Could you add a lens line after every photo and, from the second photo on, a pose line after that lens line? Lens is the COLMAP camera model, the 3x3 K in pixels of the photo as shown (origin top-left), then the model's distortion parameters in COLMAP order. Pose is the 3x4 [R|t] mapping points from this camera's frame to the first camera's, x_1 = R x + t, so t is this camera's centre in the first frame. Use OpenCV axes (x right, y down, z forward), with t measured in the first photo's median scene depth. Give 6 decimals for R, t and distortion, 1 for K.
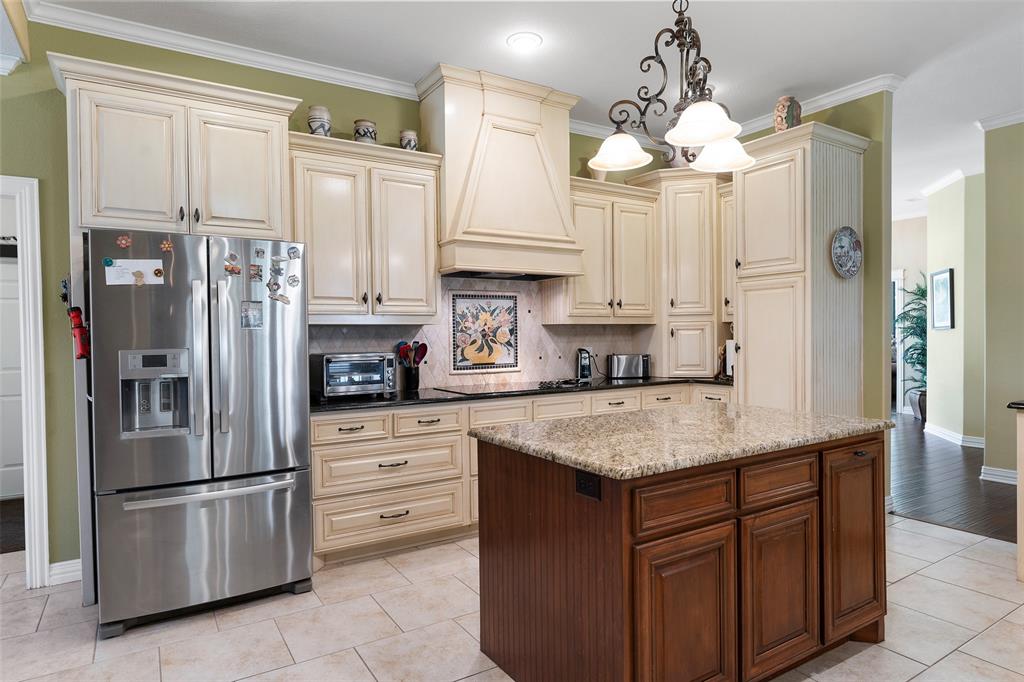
lens RADIAL K [[592.7, 0, 509.9], [0, 592.7, 338.5], [0, 0, 1]] dist [0.000333, -0.002147]
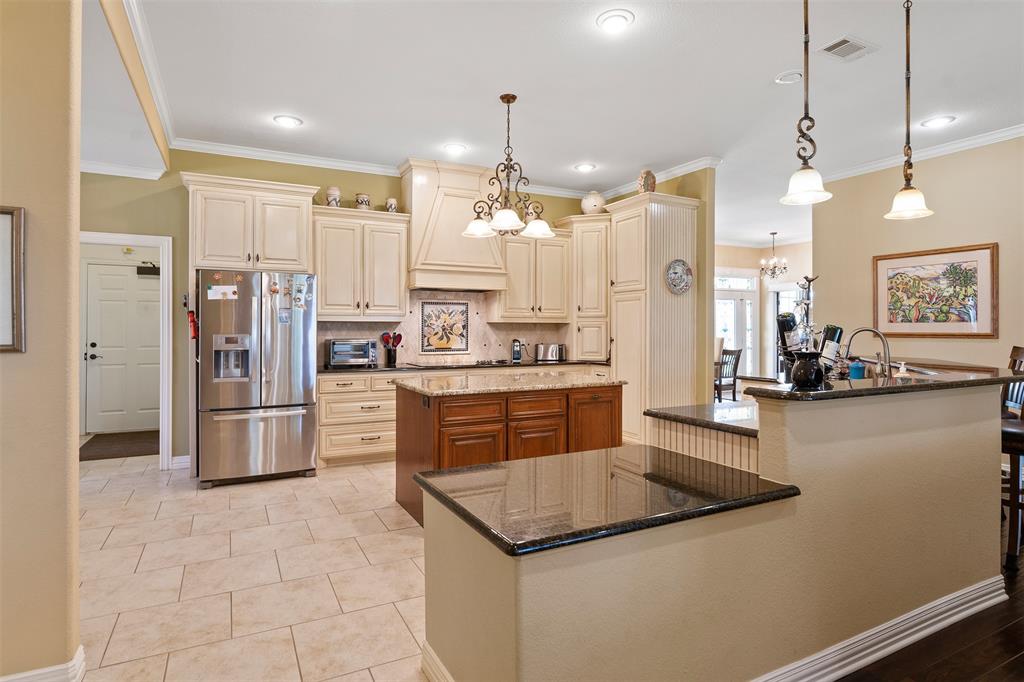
lens RADIAL K [[540.1, 0, 503.1], [0, 540.1, 321.3], [0, 0, 1]] dist [-0.000827, -0.001494]
pose [[0.995901, 0.012512, -0.089580, 0.277846], [-0.014301, 0.999711, -0.019349, -0.000970], [0.089312, 0.020551, 0.995792, -0.425073]]
